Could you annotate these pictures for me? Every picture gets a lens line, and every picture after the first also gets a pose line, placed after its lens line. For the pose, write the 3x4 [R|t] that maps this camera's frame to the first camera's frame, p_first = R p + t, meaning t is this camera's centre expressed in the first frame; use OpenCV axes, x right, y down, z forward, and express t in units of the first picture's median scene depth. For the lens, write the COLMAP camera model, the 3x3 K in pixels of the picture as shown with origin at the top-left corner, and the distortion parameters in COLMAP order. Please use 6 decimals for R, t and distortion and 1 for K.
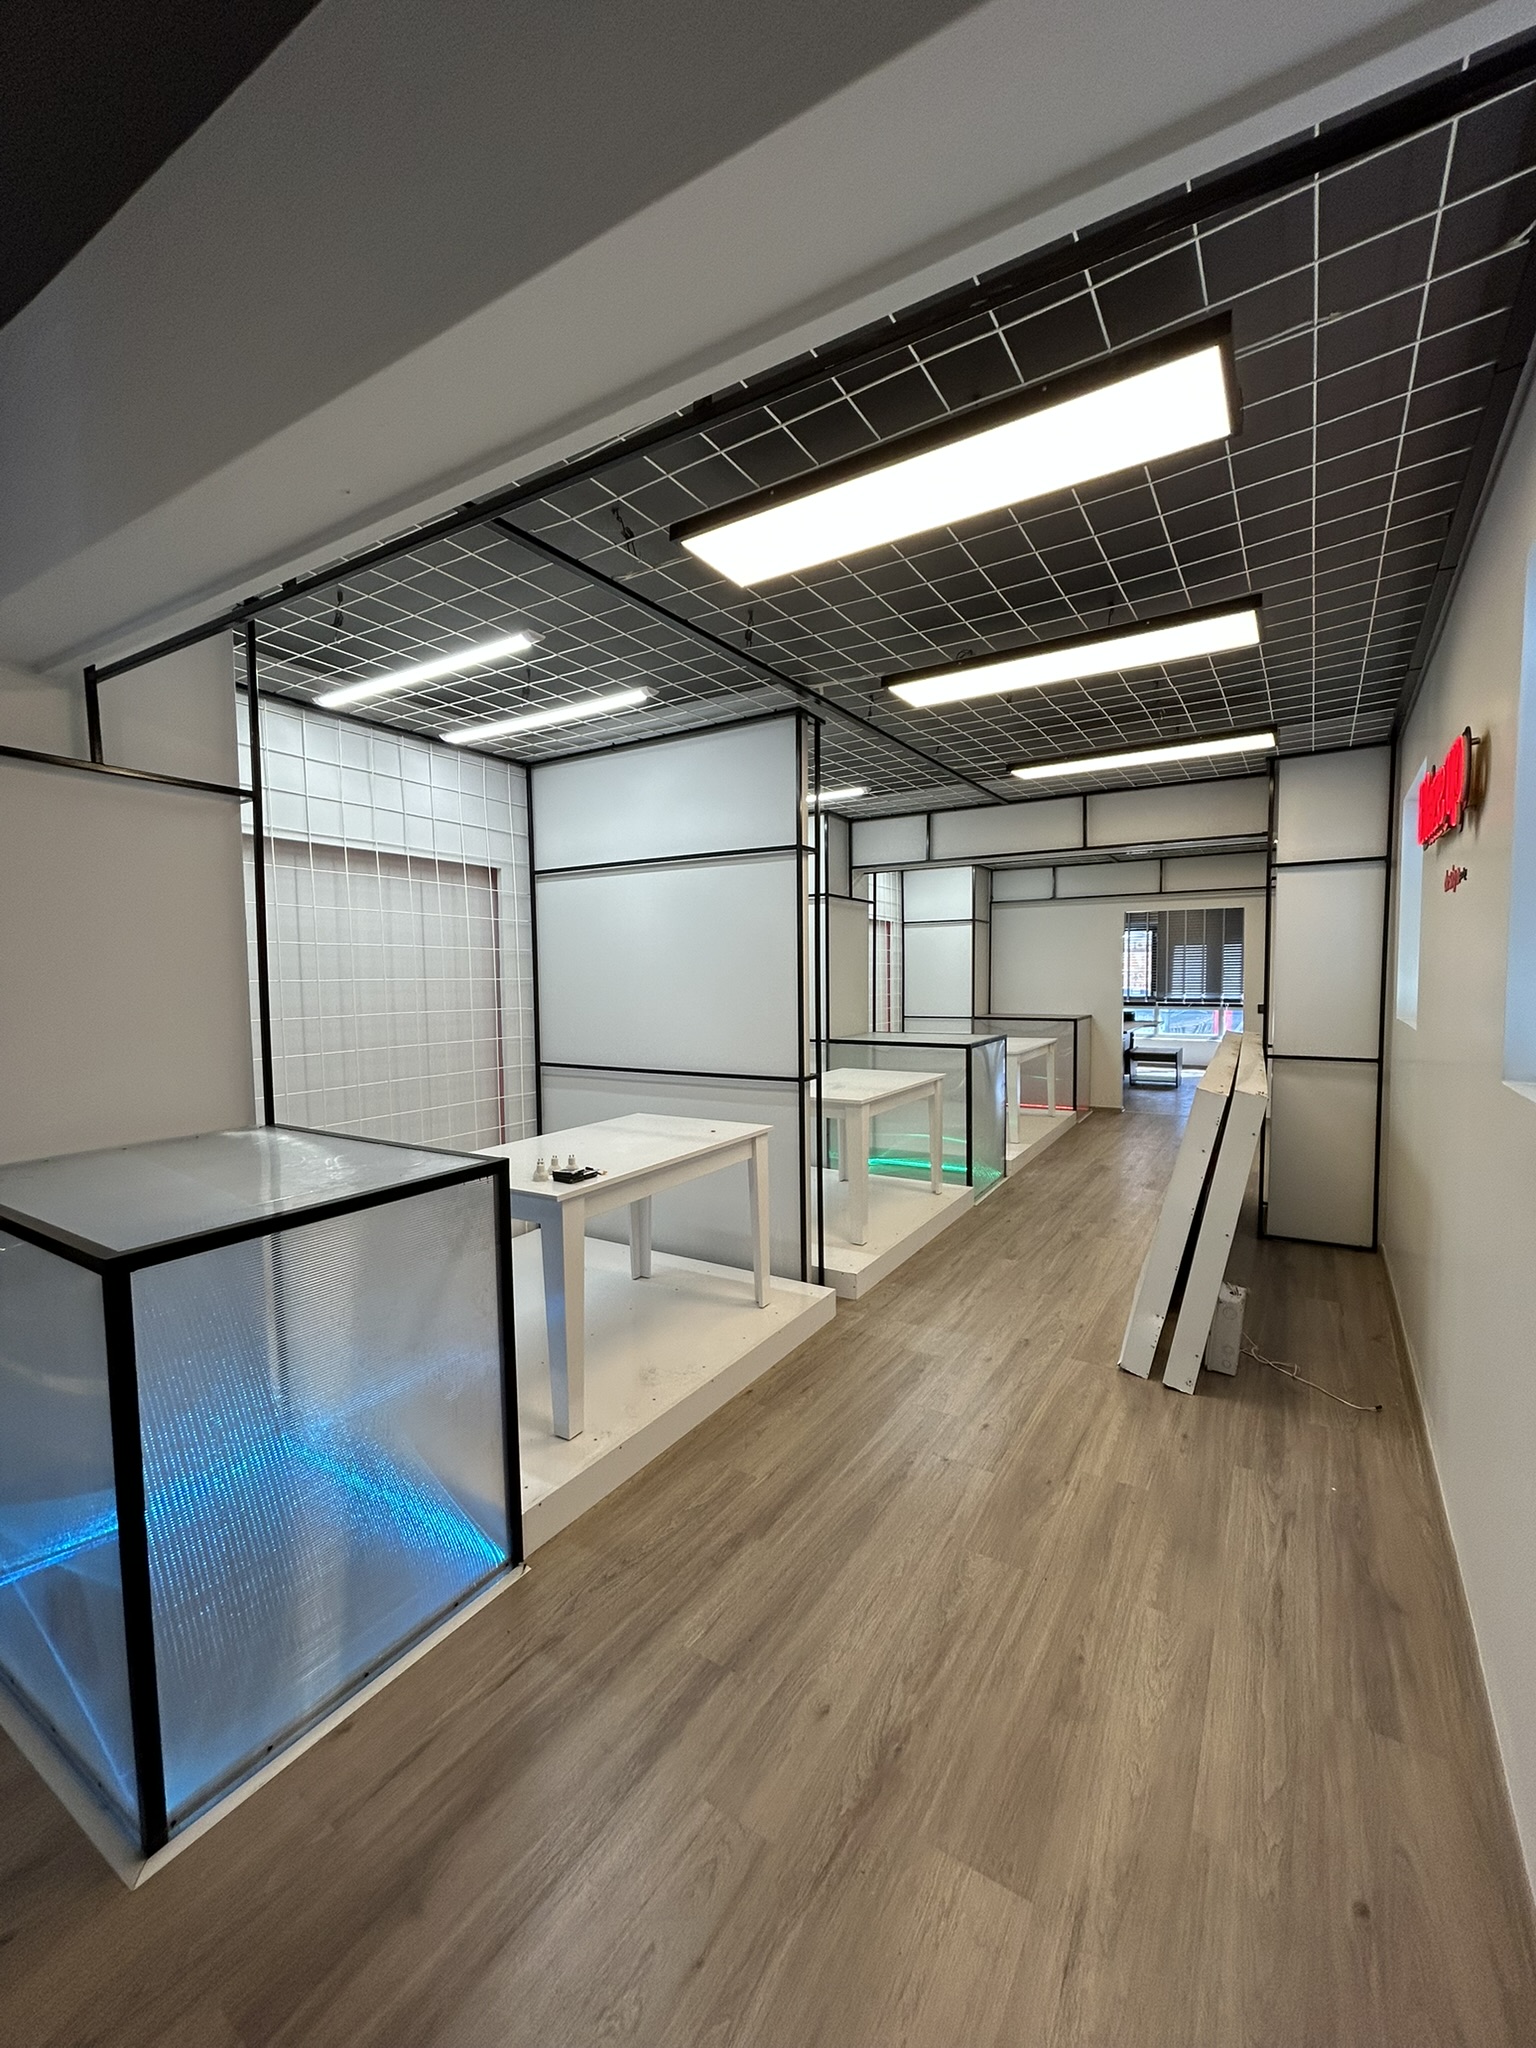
lens RADIAL K [[824.2, 0, 769.0], [0, 824.2, 1024.7], [0, 0, 1]] dist [-0.002150, 0.000798]
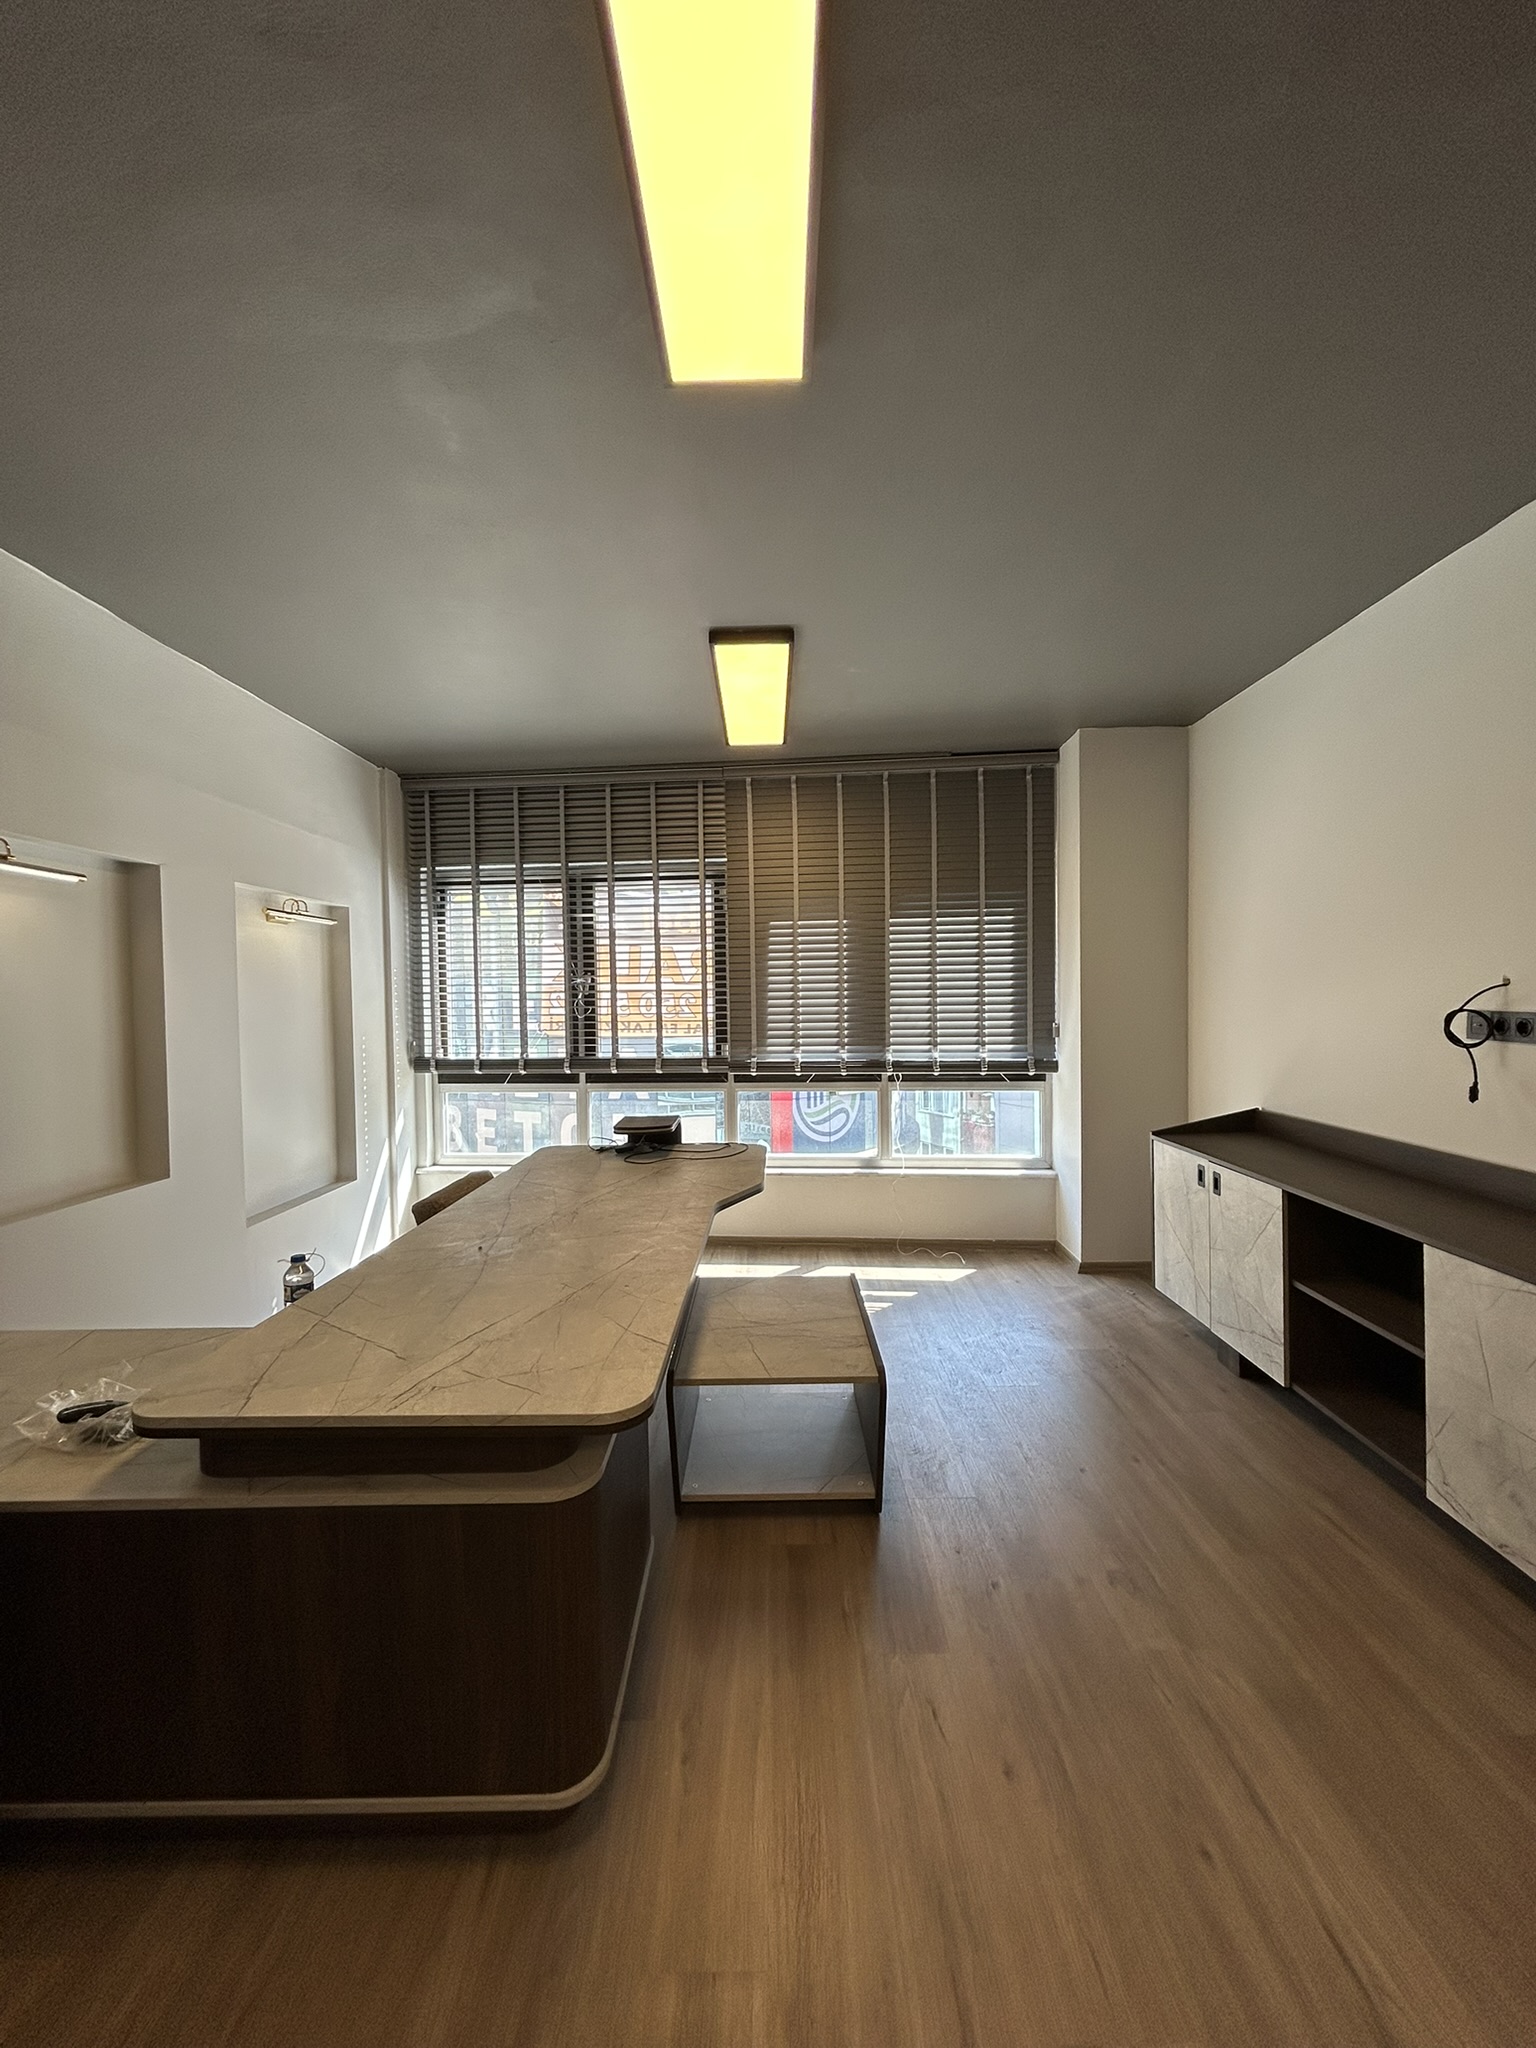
lens RADIAL K [[824.2, 0, 769.0], [0, 824.2, 1024.7], [0, 0, 1]] dist [-0.002150, 0.000798]
pose [[0.858494, -0.021964, 0.512354, 1.086508], [0.039319, 0.998961, -0.023058, -0.146335], [-0.511315, 0.039940, 0.858465, 2.468331]]
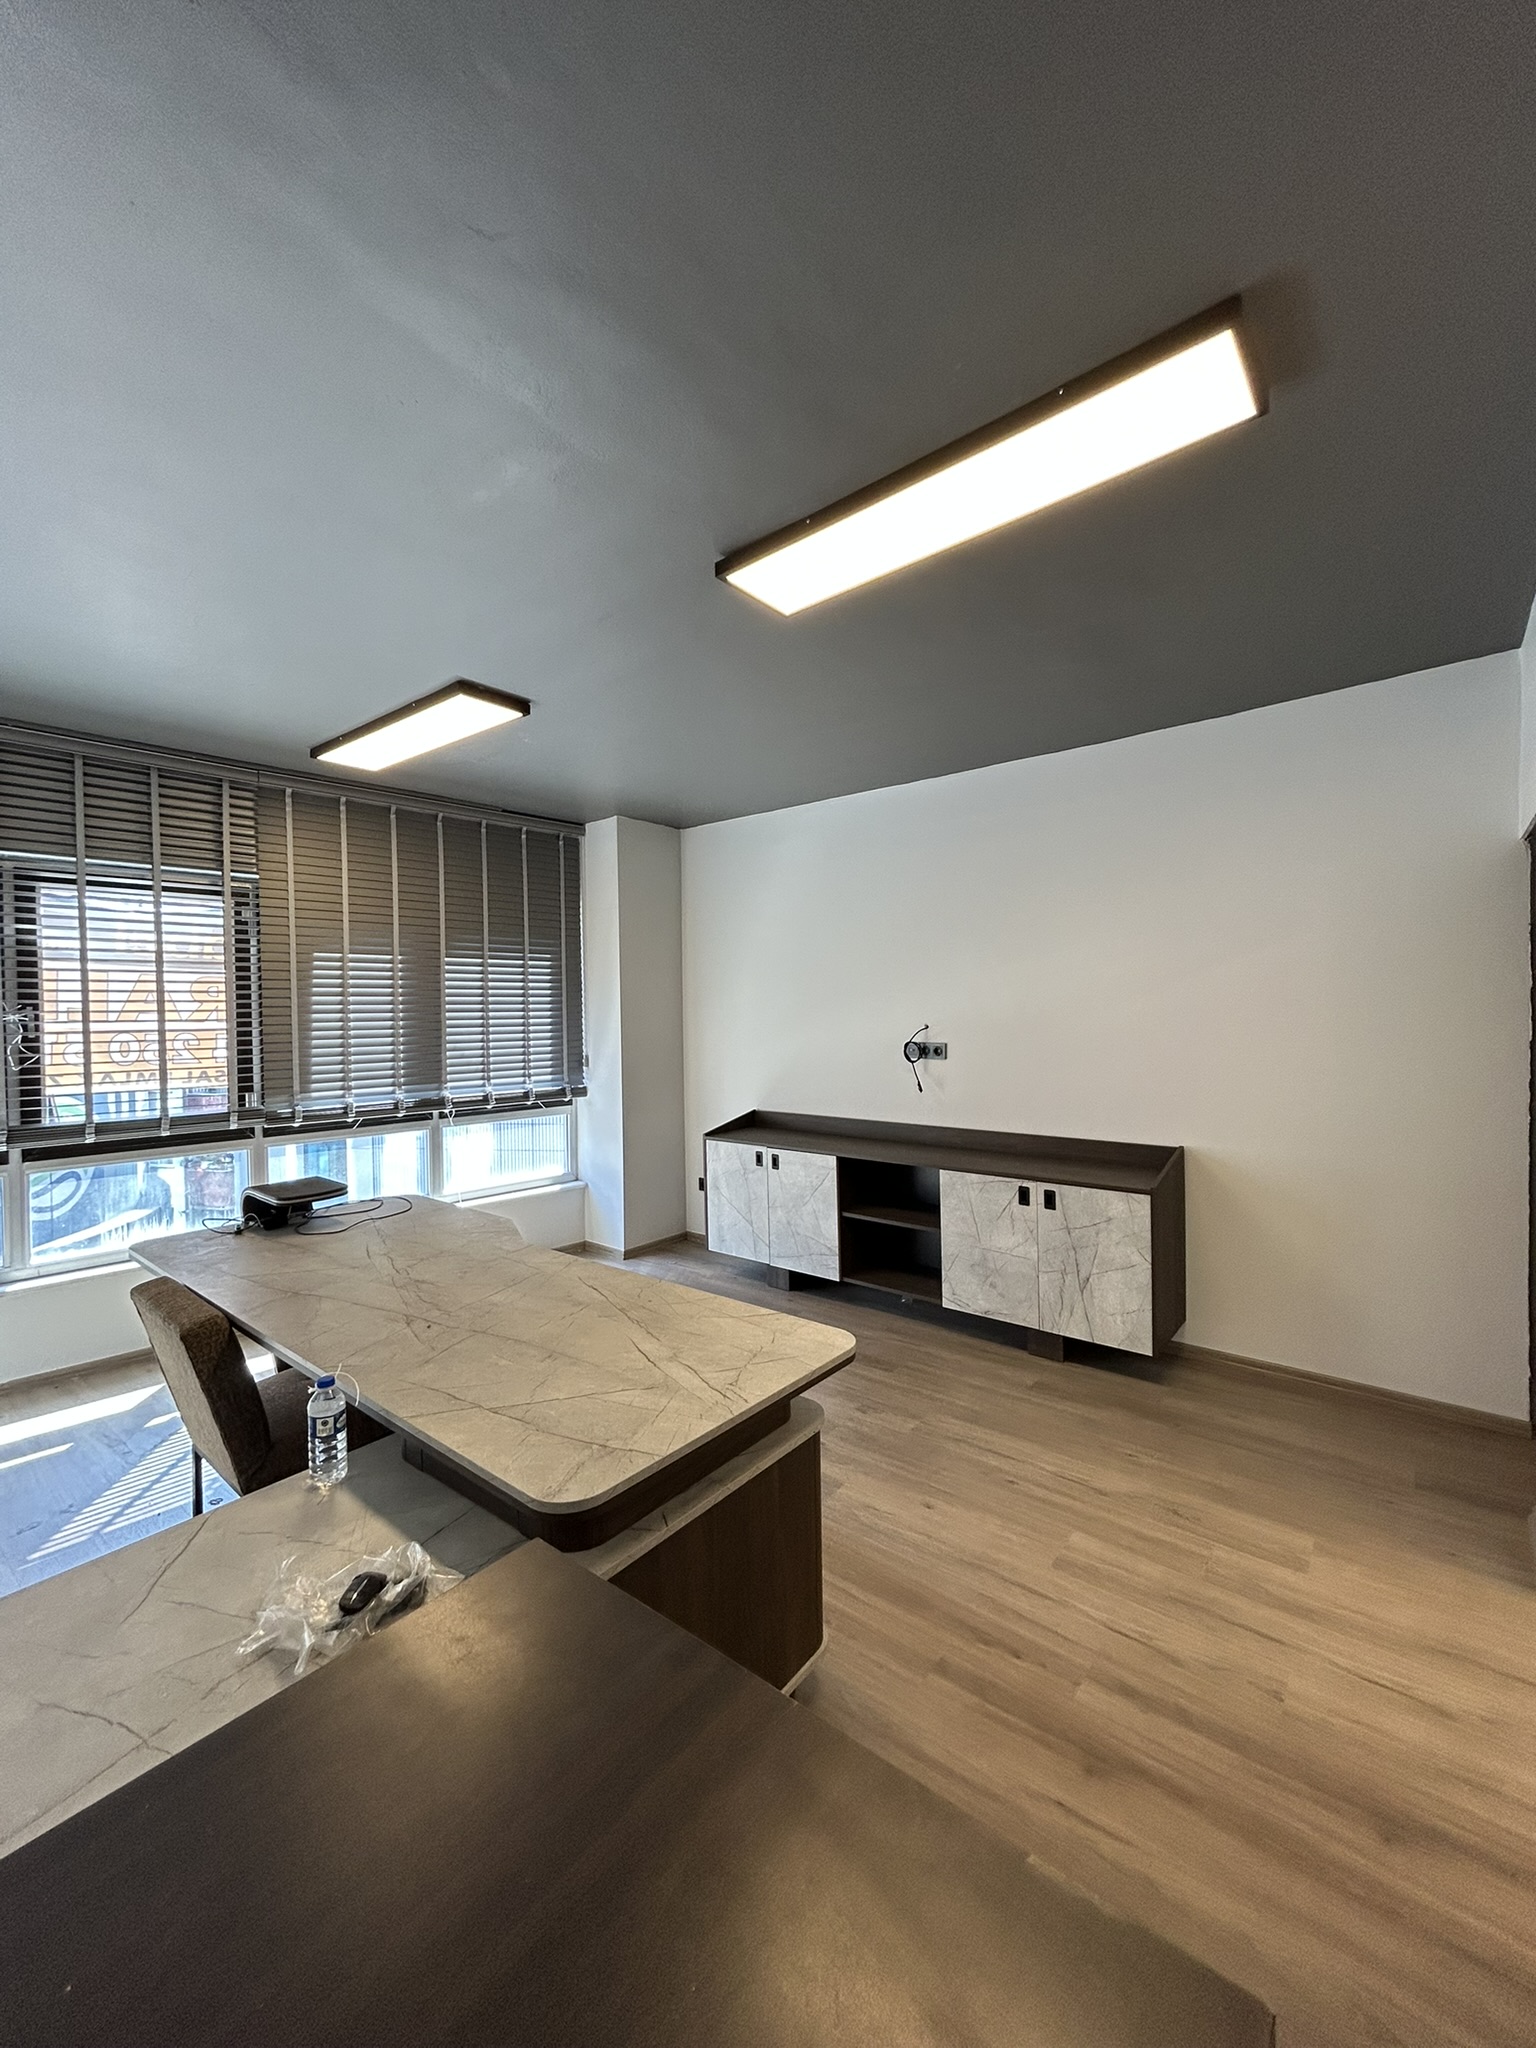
lens RADIAL K [[824.2, 0, 769.0], [0, 824.2, 1024.7], [0, 0, 1]] dist [-0.002150, 0.000798]
pose [[0.133485, -0.011534, 0.990984, 0.672972], [0.071395, 0.997446, 0.001993, -0.195202], [-0.988476, 0.070485, 0.133968, 2.803207]]
